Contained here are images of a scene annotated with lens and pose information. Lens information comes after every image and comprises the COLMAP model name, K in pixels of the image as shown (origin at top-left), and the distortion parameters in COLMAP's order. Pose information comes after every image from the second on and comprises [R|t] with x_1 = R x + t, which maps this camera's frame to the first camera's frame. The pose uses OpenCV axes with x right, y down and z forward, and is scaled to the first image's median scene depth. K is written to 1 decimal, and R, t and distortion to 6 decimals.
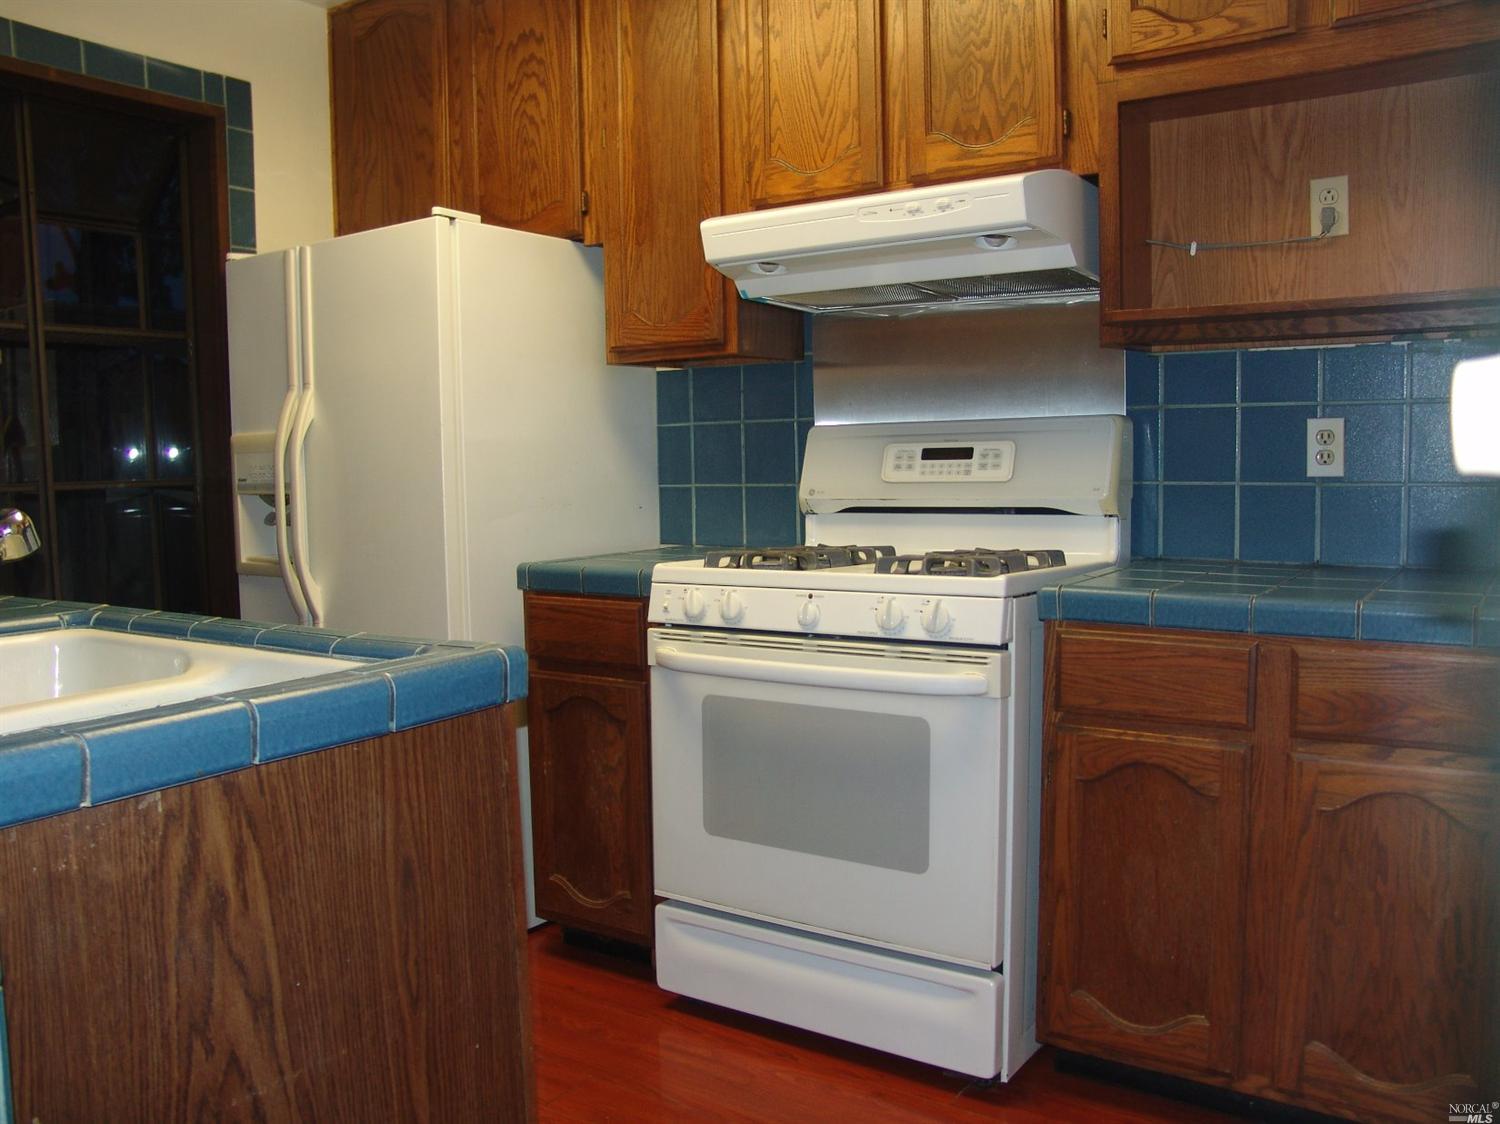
lens RADIAL K [[1265.9, 0, 750.0], [0, 1265.9, 562.0], [0, 0, 1]] dist [-0.163583, 0.155320]
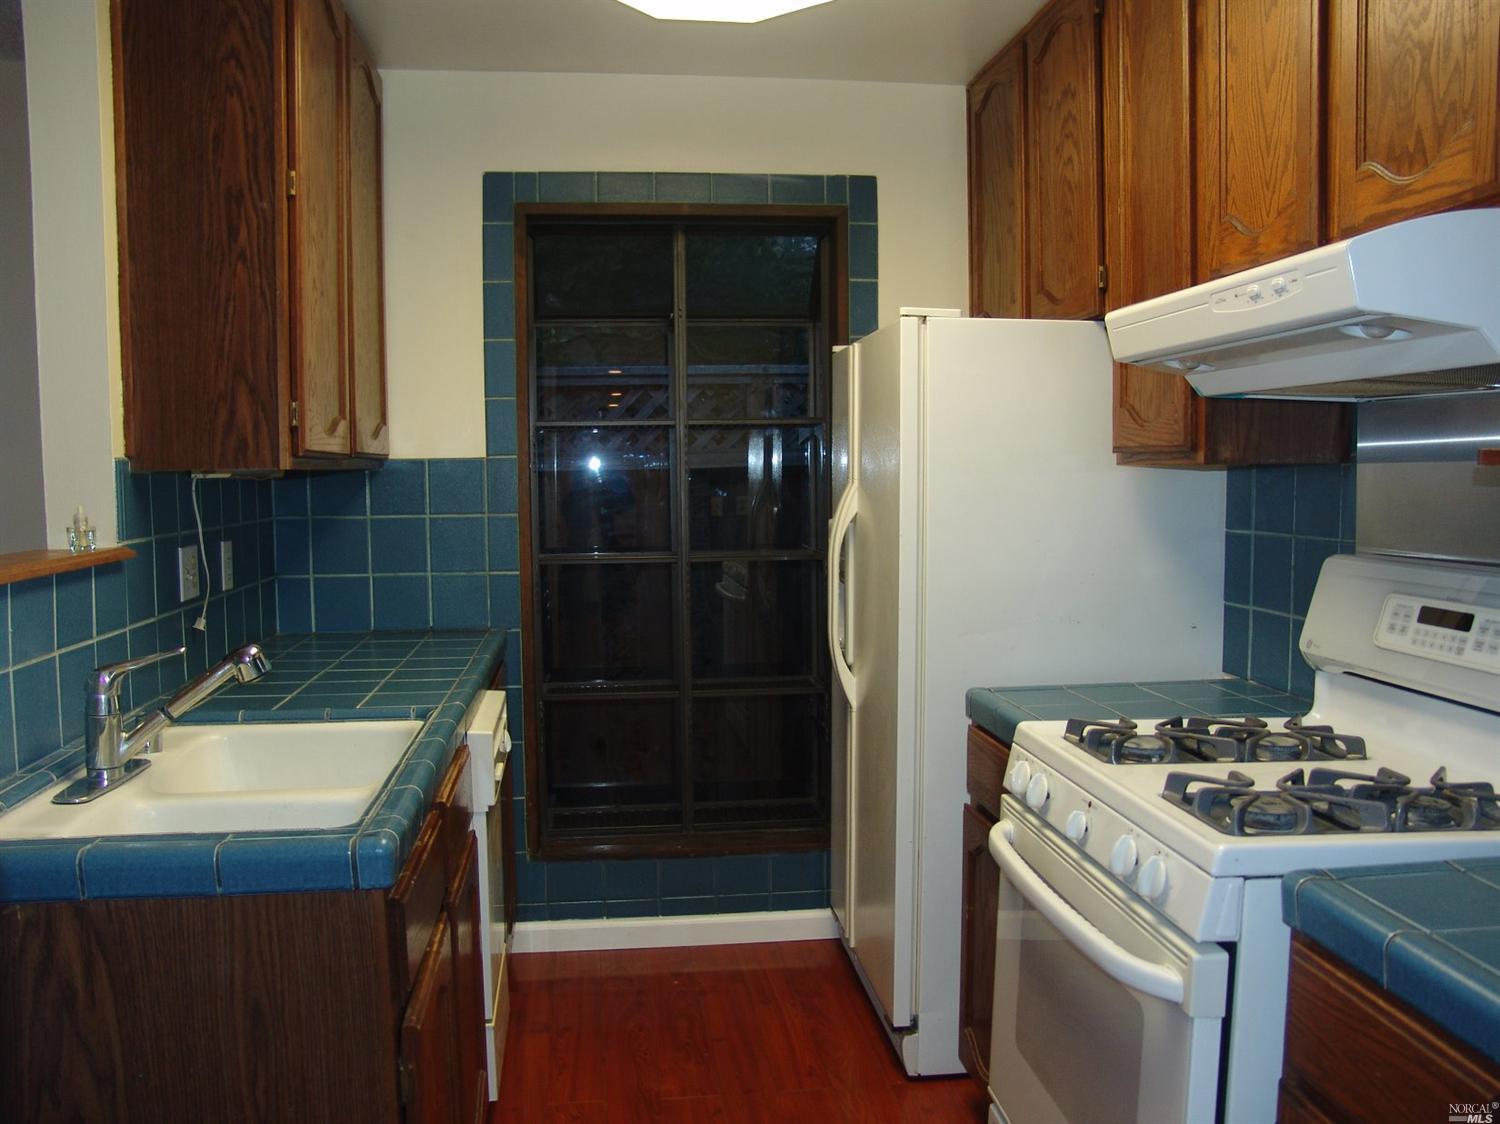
lens RADIAL K [[1265.9, 0, 750.0], [0, 1265.9, 562.0], [0, 0, 1]] dist [-0.163583, 0.155320]
pose [[0.655767, 0.070270, -0.751686, 0.458655], [-0.066609, 0.997161, 0.035108, -0.129941], [0.752019, 0.027047, 0.658586, 0.312204]]
